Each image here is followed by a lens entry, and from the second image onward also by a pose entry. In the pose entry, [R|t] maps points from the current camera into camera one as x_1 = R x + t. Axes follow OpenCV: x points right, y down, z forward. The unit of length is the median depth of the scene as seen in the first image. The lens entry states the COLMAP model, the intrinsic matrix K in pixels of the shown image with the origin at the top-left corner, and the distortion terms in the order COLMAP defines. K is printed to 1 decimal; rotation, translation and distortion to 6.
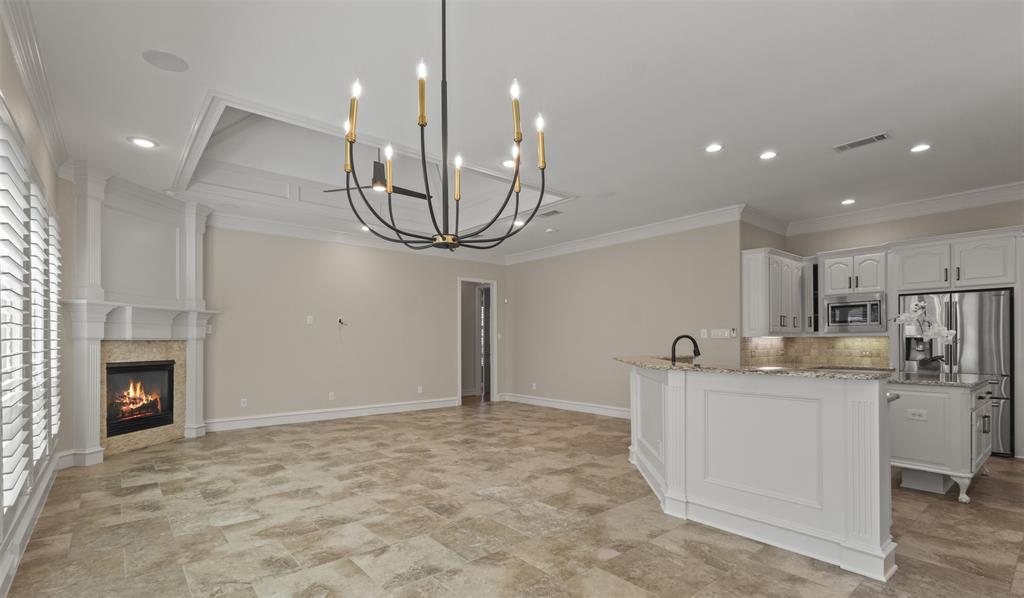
lens RADIAL K [[472.0, 0, 504.7], [0, 472.0, 338.6], [0, 0, 1]] dist [0.002565, 0.000346]
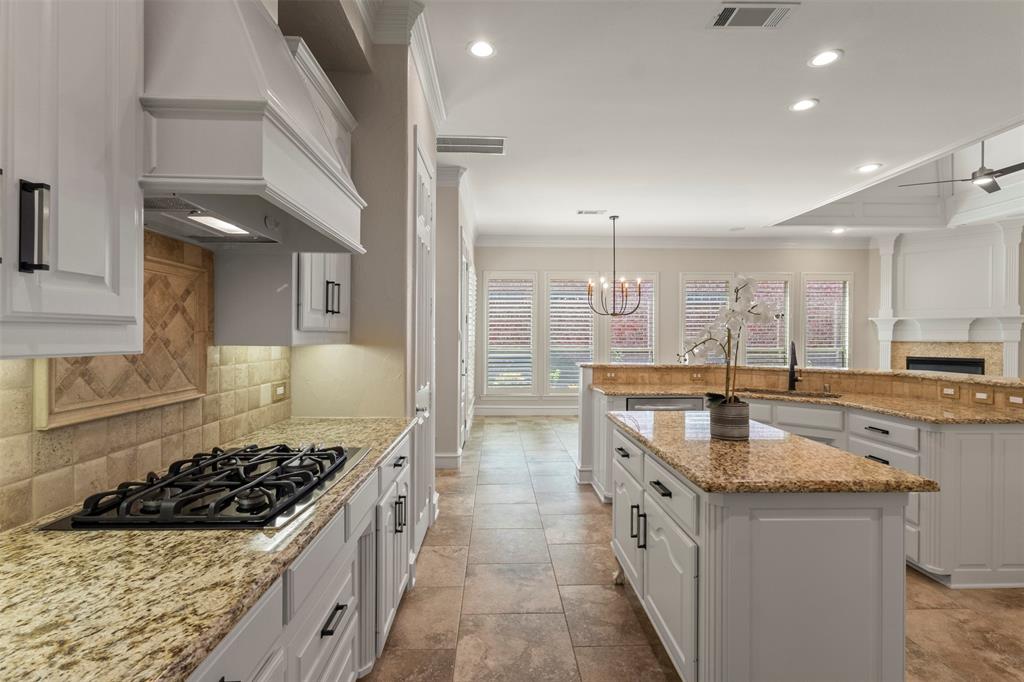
lens RADIAL K [[474.5, 0, 506.2], [0, 474.5, 337.5], [0, 0, 1]] dist [-0.000763, 0.001030]
pose [[-0.624205, 0.001767, -0.781259, 1.038199], [0.003656, 0.999993, -0.000660, -0.012412], [0.781252, -0.003268, -0.624207, 0.840588]]
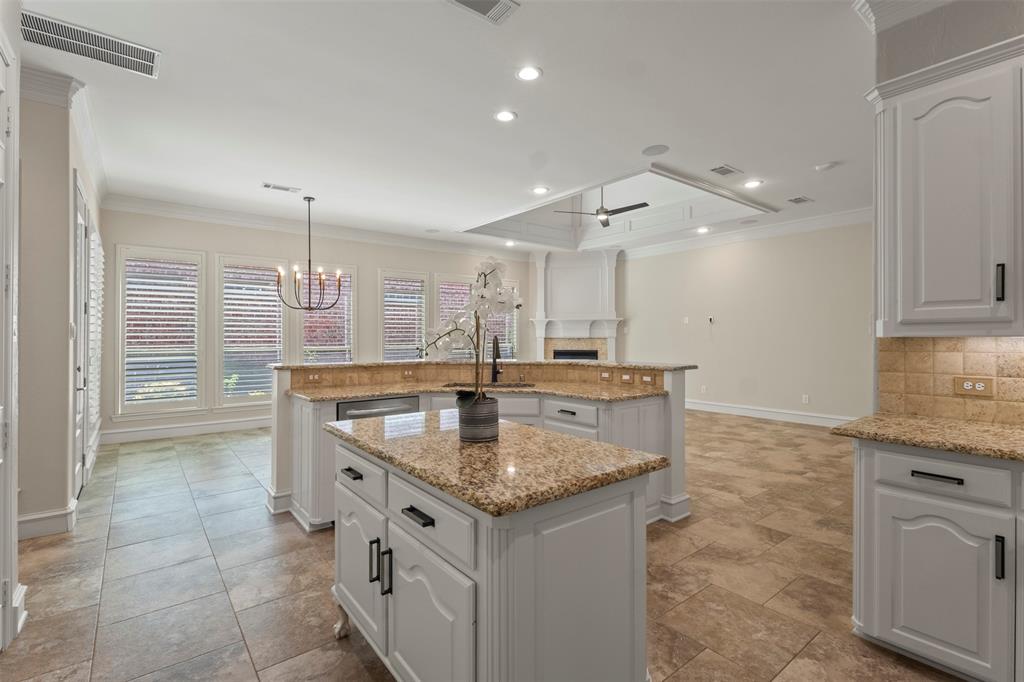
lens RADIAL K [[474.5, 0, 511.2], [0, 474.5, 335.6], [0, 0, 1]] dist [-0.000763, 0.001030]
pose [[-0.025211, -0.000285, -0.999682, 0.974615], [0.007698, 0.999970, -0.000480, -0.006030], [0.999653, -0.007708, -0.025208, 0.778637]]
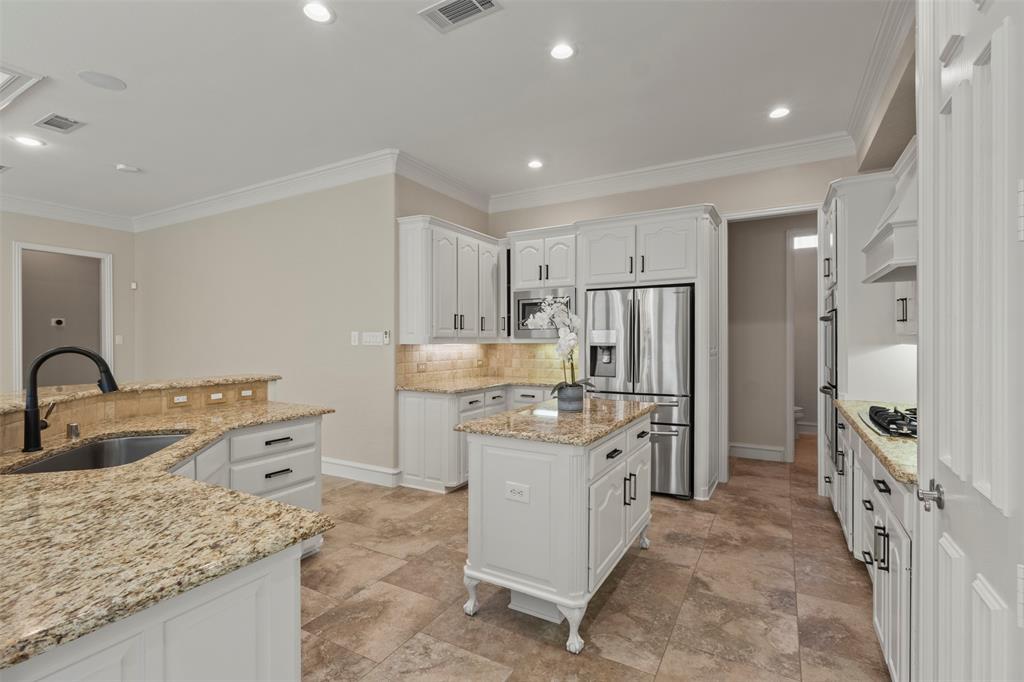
lens RADIAL K [[474.5, 0, 509.3], [0, 474.5, 343.0], [0, 0, 1]] dist [-0.000763, 0.001030]
pose [[0.936908, 0.000173, 0.349577, 0.424261], [-0.003579, 0.999952, 0.009100, -0.012587], [-0.349559, -0.009777, 0.936863, 0.306071]]
